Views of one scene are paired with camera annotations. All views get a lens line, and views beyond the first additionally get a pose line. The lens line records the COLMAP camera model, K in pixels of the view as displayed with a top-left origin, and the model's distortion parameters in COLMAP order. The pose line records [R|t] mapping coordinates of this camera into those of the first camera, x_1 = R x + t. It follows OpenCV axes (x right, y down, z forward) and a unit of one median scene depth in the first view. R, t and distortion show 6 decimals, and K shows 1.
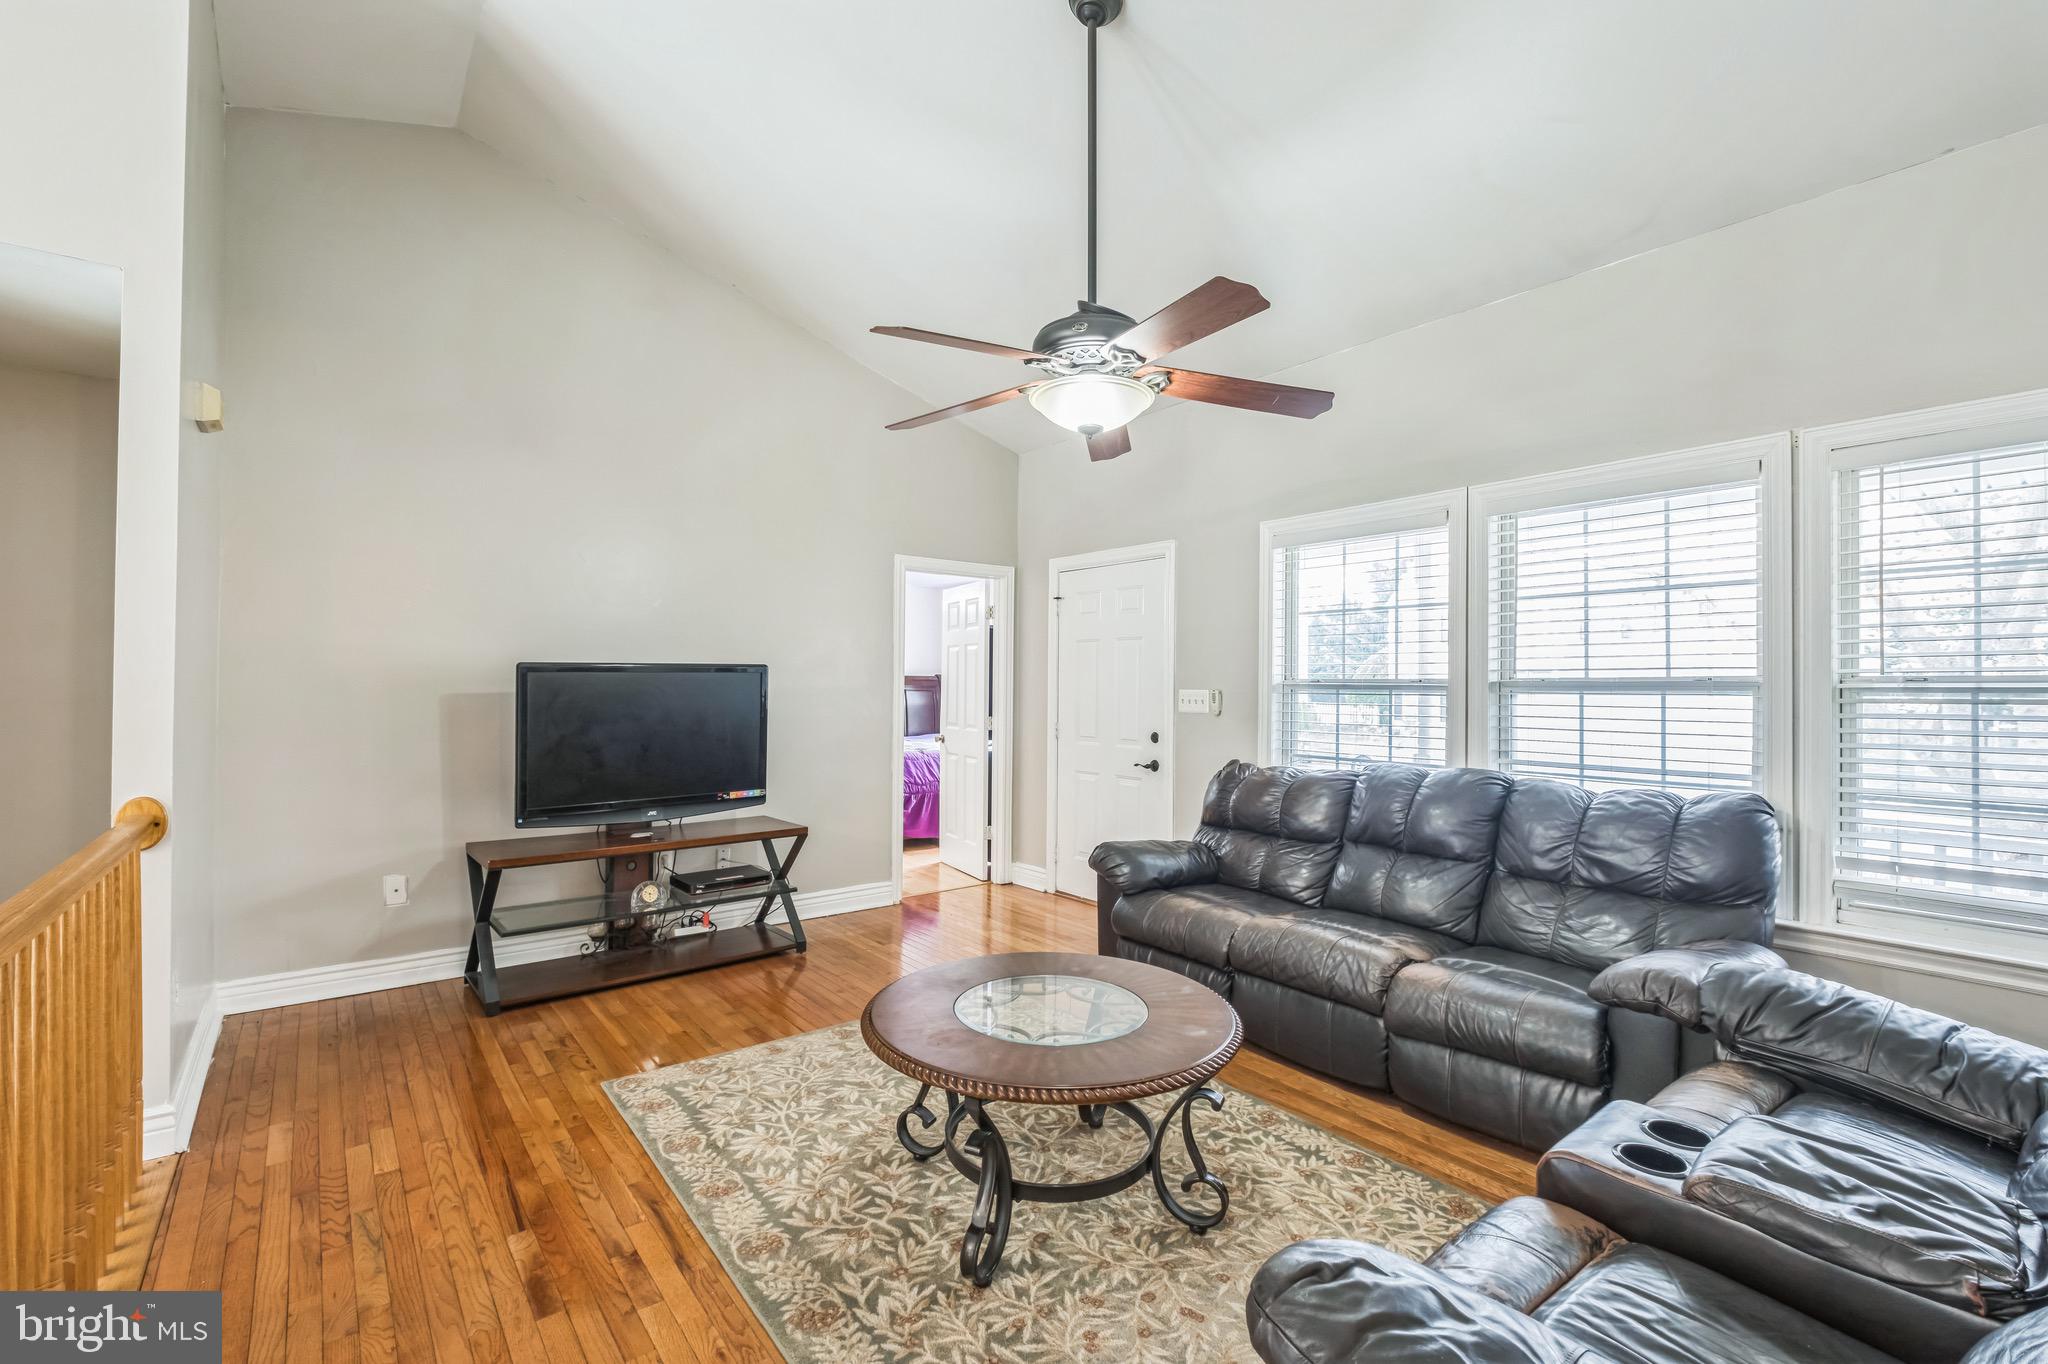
lens RADIAL K [[889.1, 0, 1032.8], [0, 889.1, 689.8], [0, 0, 1]] dist [-0.001580, -0.002354]
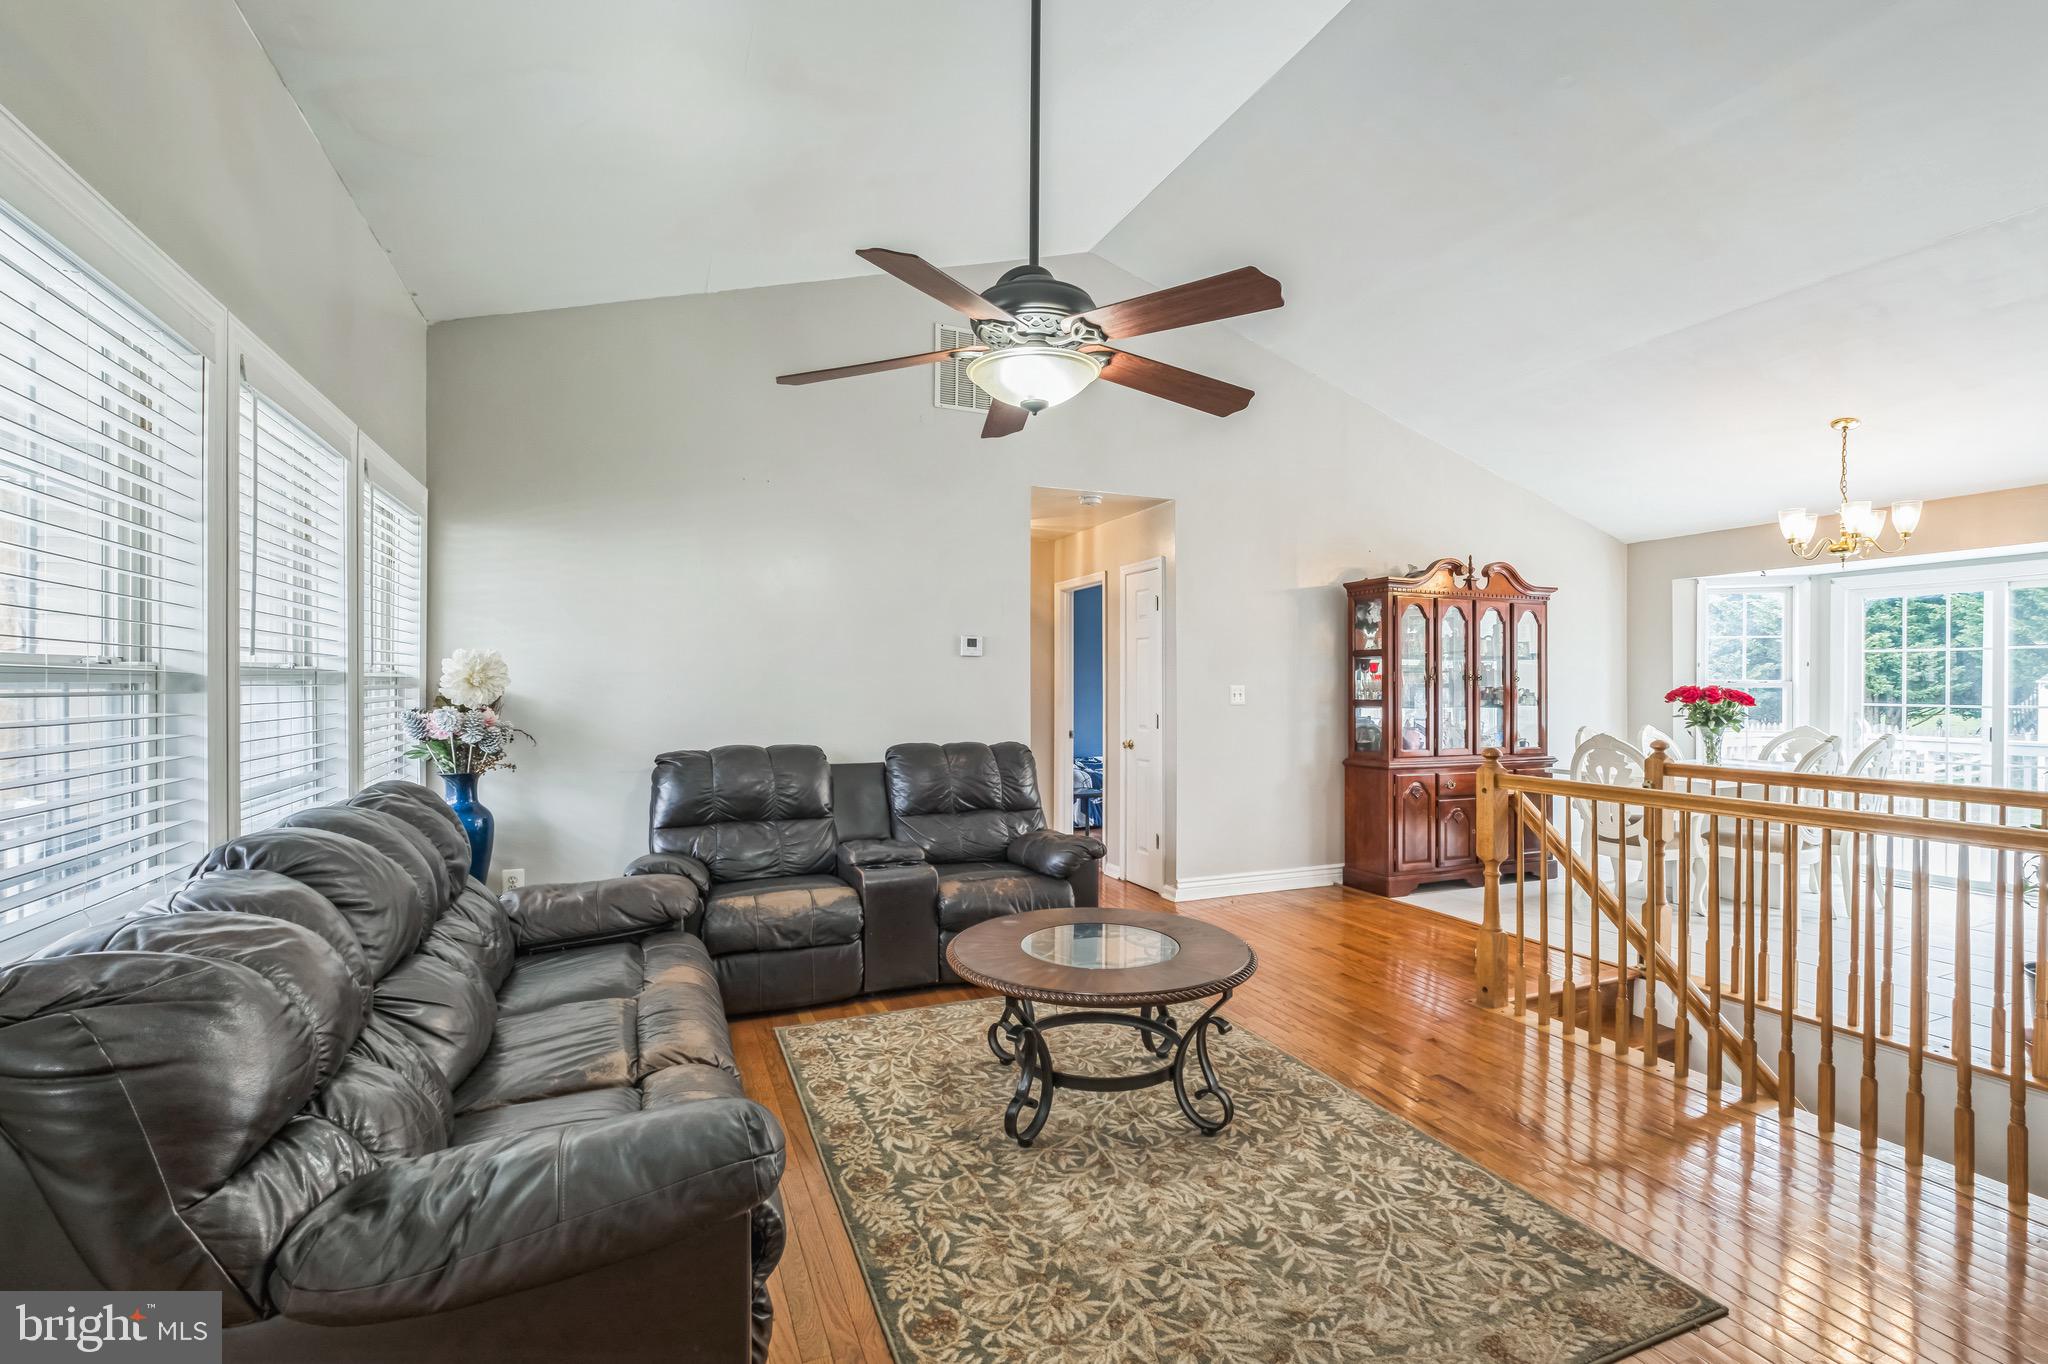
lens RADIAL K [[889.1, 0, 1030.3], [0, 889.1, 682.9], [0, 0, 1]] dist [-0.001580, -0.002354]
pose [[-0.962858, -0.010979, 0.269785, -0.188561], [-0.011143, 0.999937, 0.000925, -0.003116], [-0.269779, -0.002116, -0.962920, 1.952129]]
